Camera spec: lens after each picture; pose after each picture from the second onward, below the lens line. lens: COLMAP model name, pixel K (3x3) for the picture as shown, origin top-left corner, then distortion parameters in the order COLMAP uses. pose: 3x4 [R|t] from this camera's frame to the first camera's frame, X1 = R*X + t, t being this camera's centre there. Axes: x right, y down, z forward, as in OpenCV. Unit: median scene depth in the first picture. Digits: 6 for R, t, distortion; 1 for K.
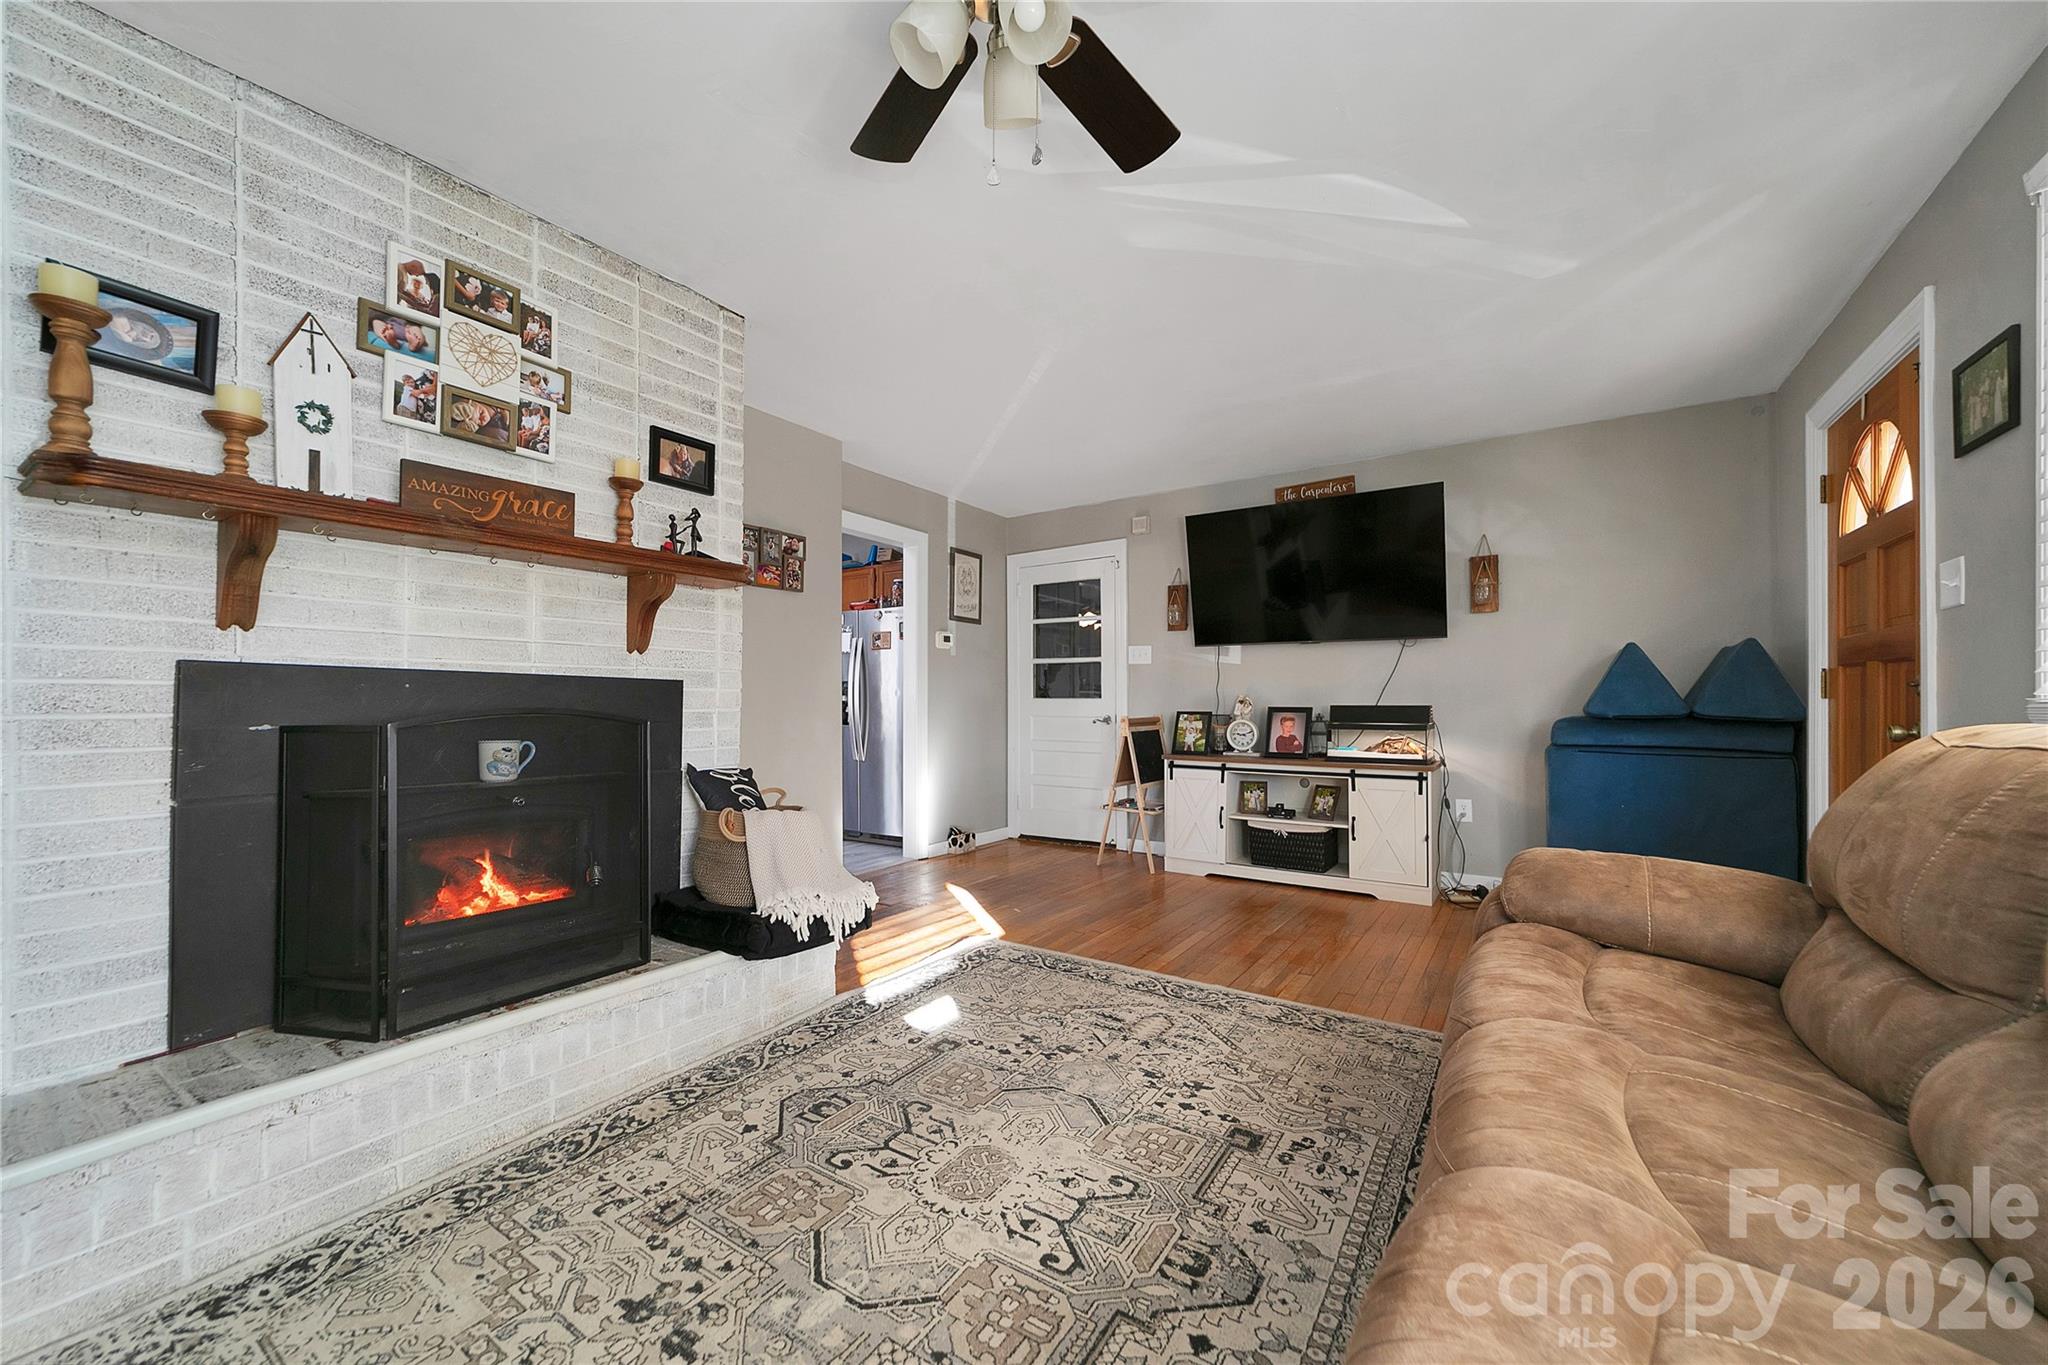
lens RADIAL K [[784.4, 0, 1041.1], [0, 784.4, 696.0], [0, 0, 1]] dist [-0.019451, 0.008108]
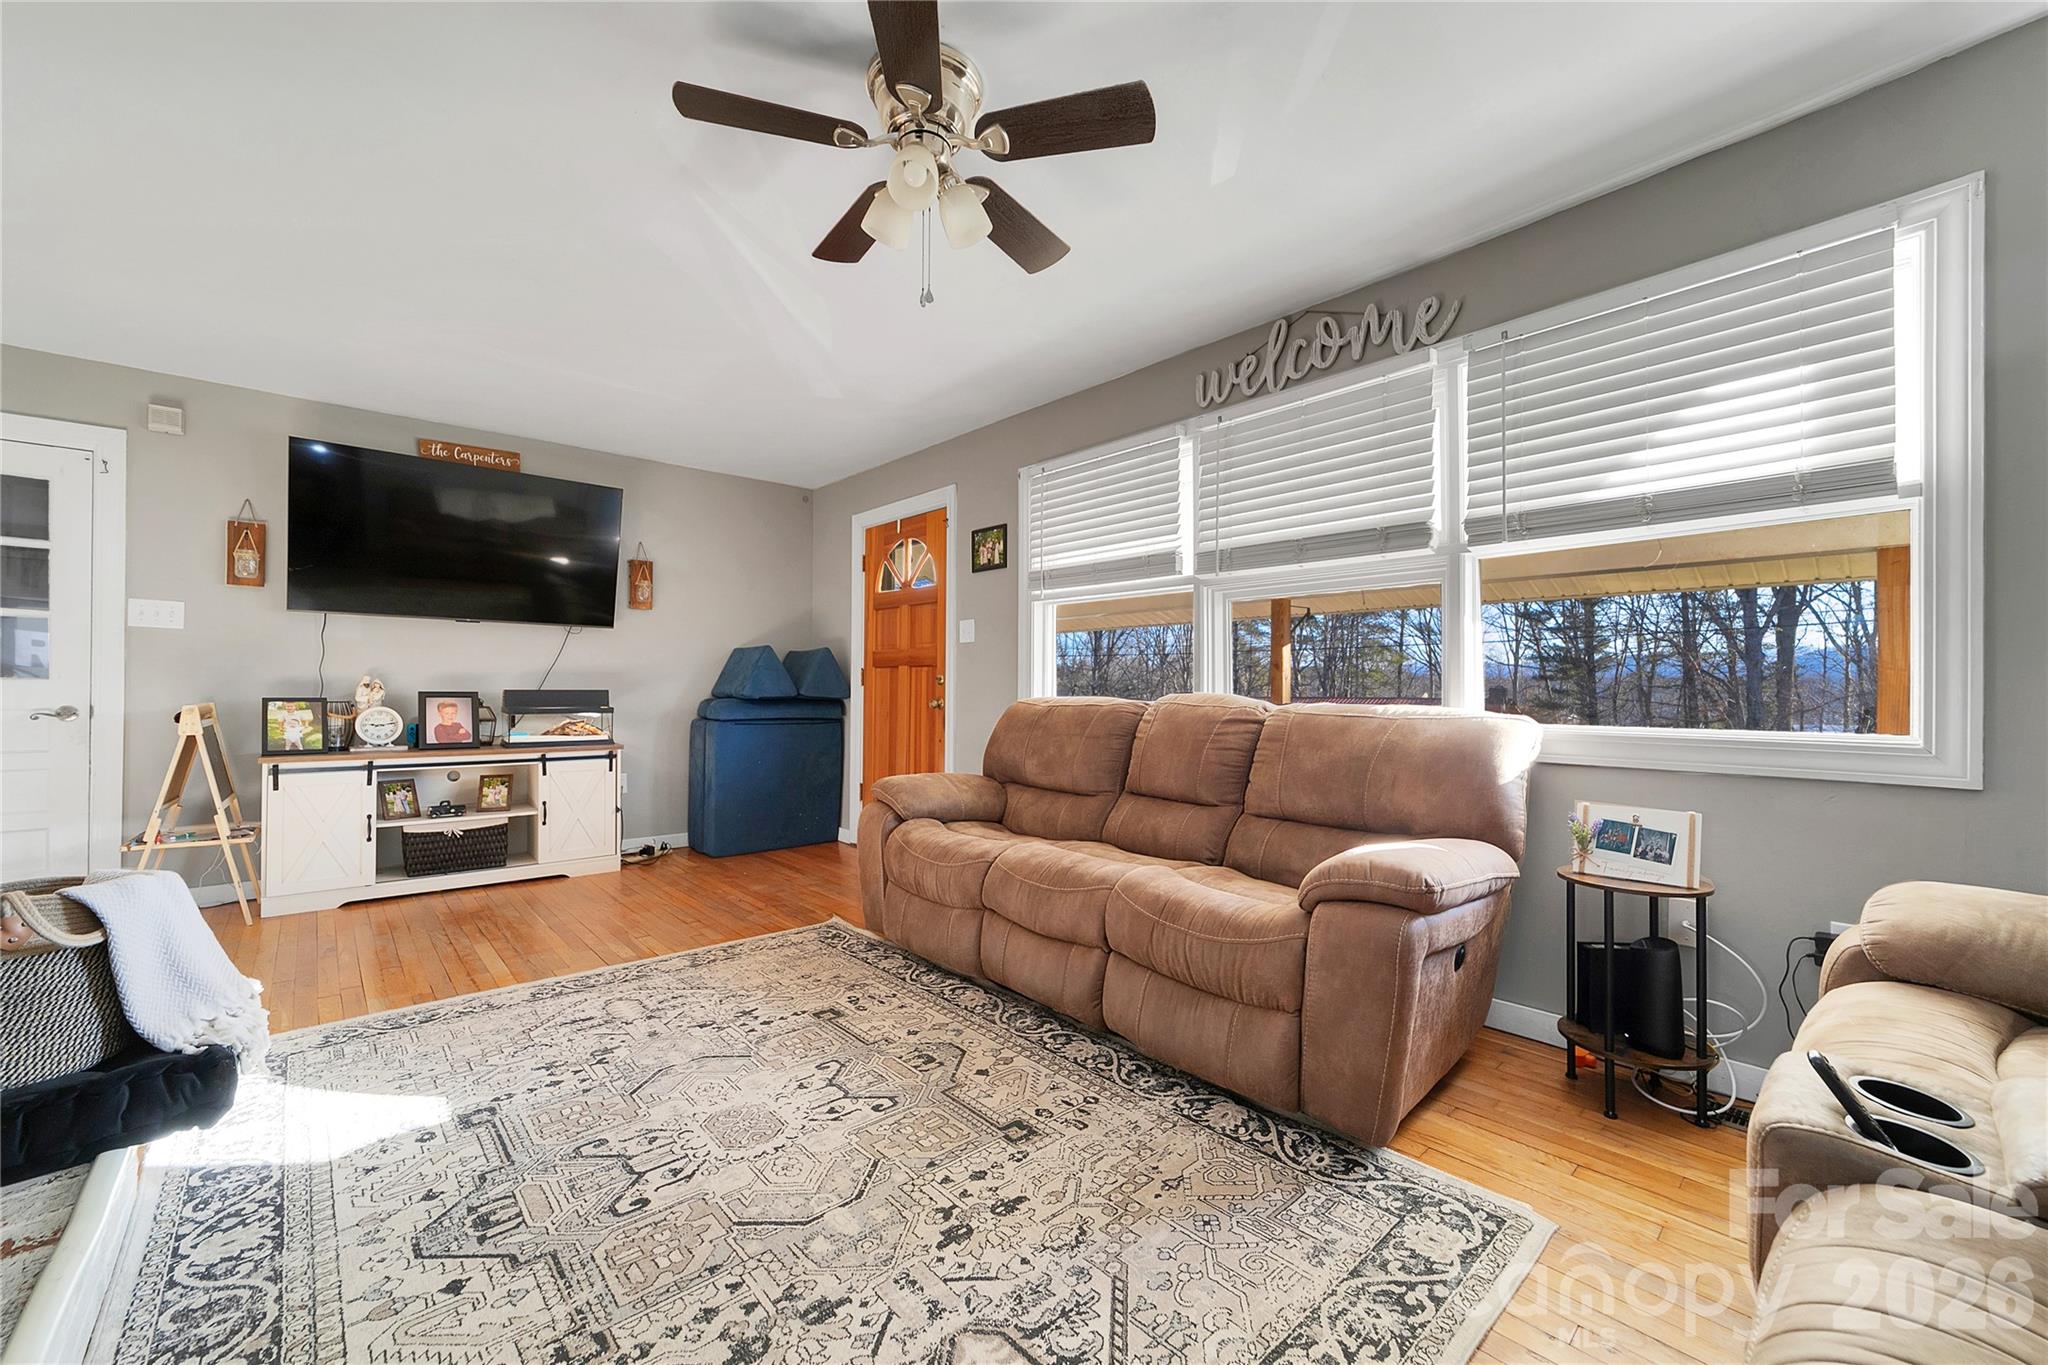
lens RADIAL K [[784.4, 0, 1041.1], [0, 784.4, 696.0], [0, 0, 1]] dist [-0.019451, 0.008108]
pose [[0.245880, -0.006654, 0.969277, -0.744132], [-0.012124, 0.999877, 0.009940, 0.003821], [-0.969224, -0.014195, 0.245769, 0.255810]]
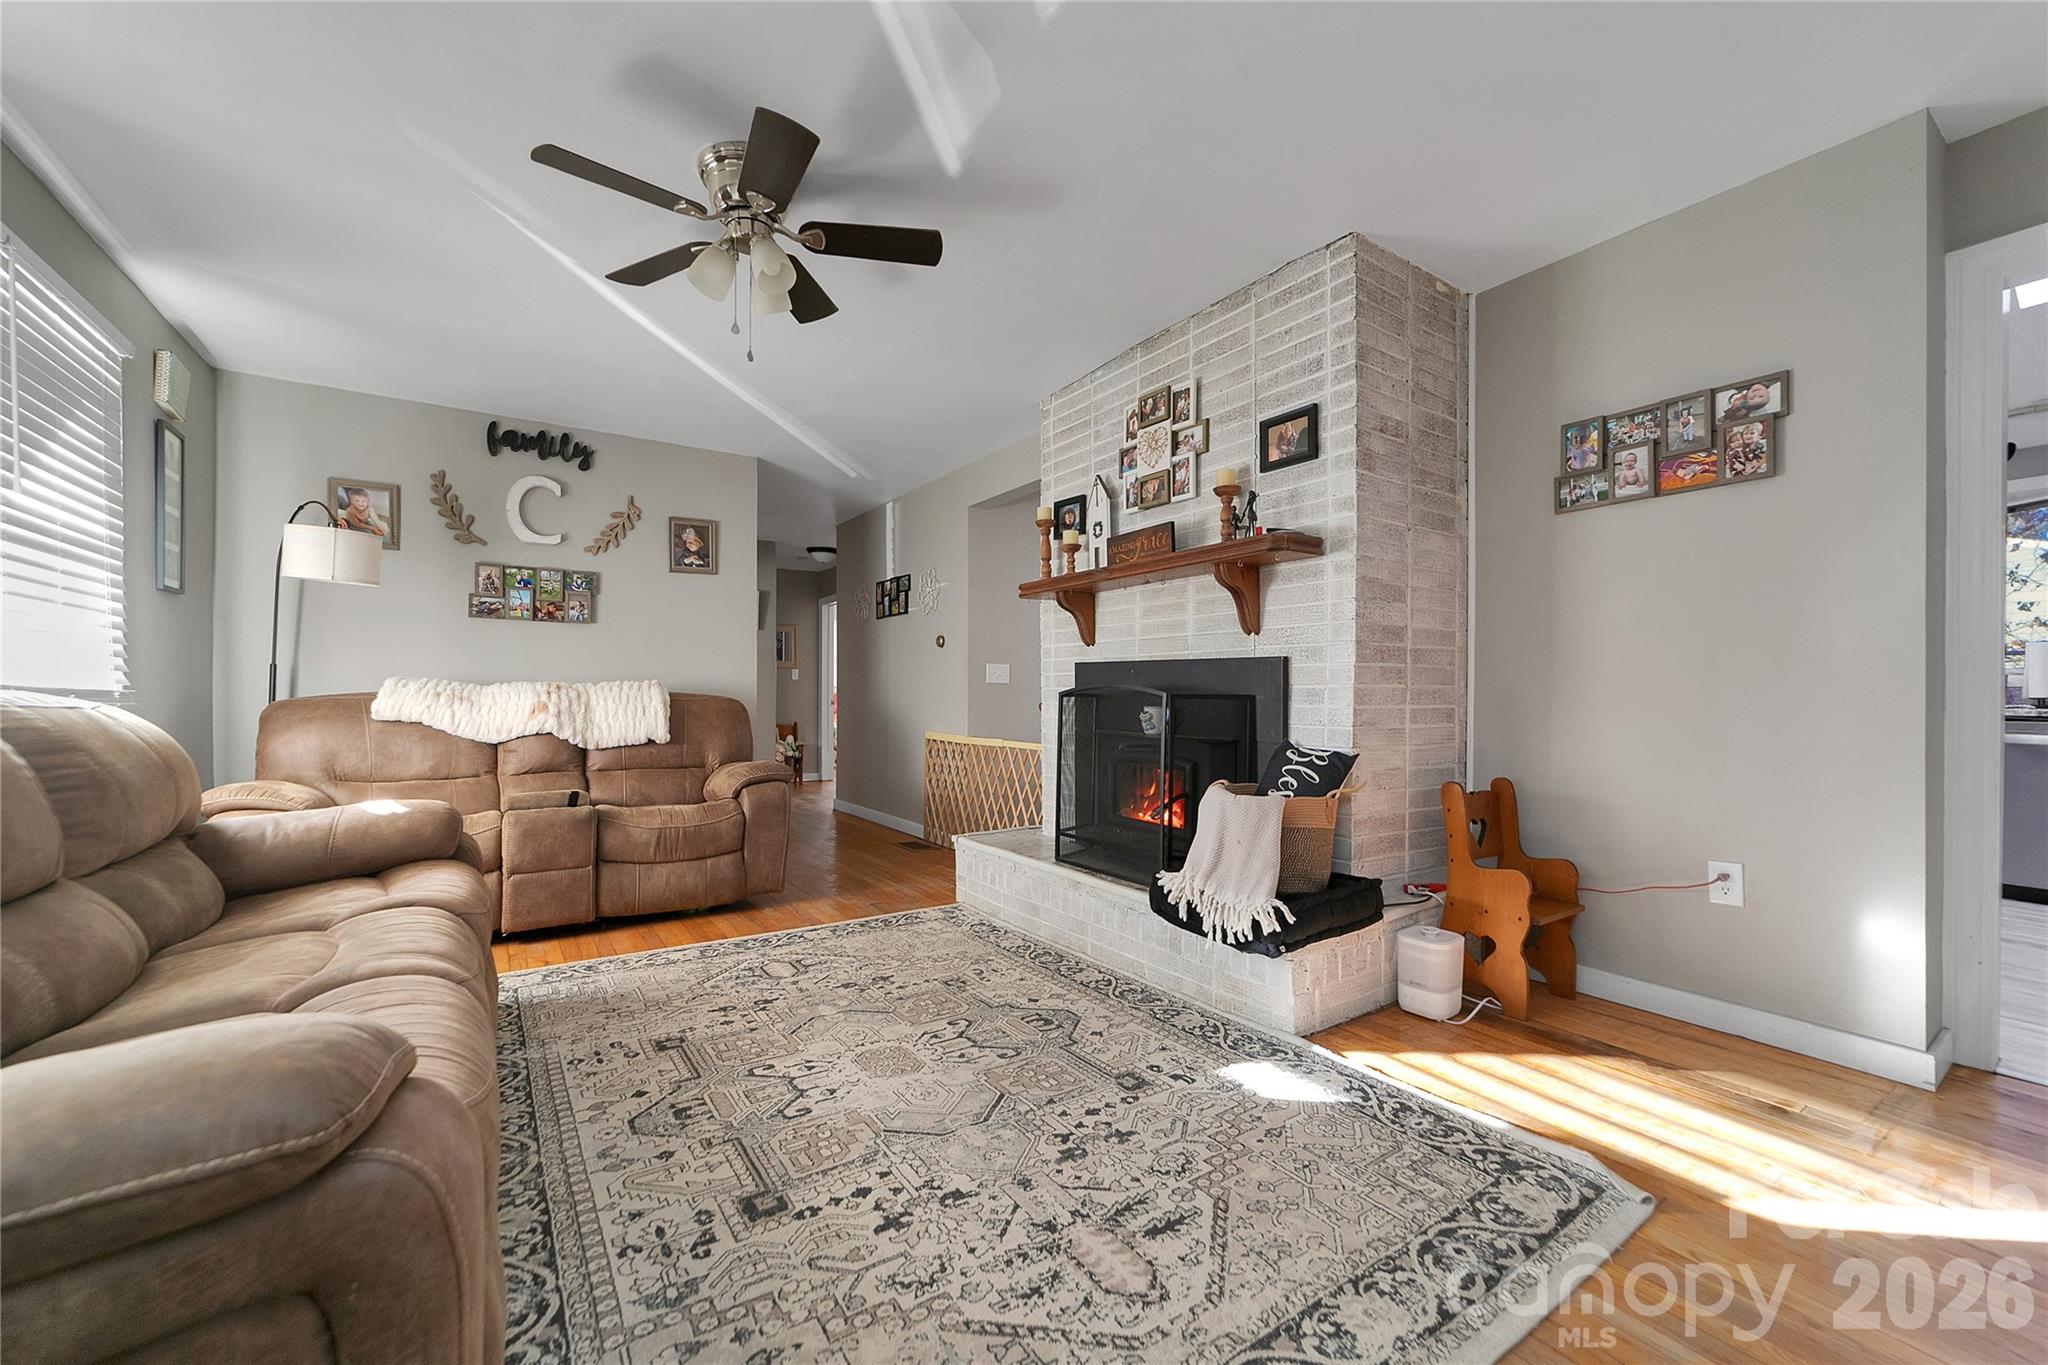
lens RADIAL K [[825.4, 0, 1025.9], [0, 825.4, 704.6], [0, 0, 1]] dist [-0.014371, 0.000117]
pose [[-0.409690, 0.008597, -0.912185, 0.725093], [0.005064, 0.999962, 0.007150, 0.036165], [0.912211, -0.001690, -0.409717, 1.258689]]
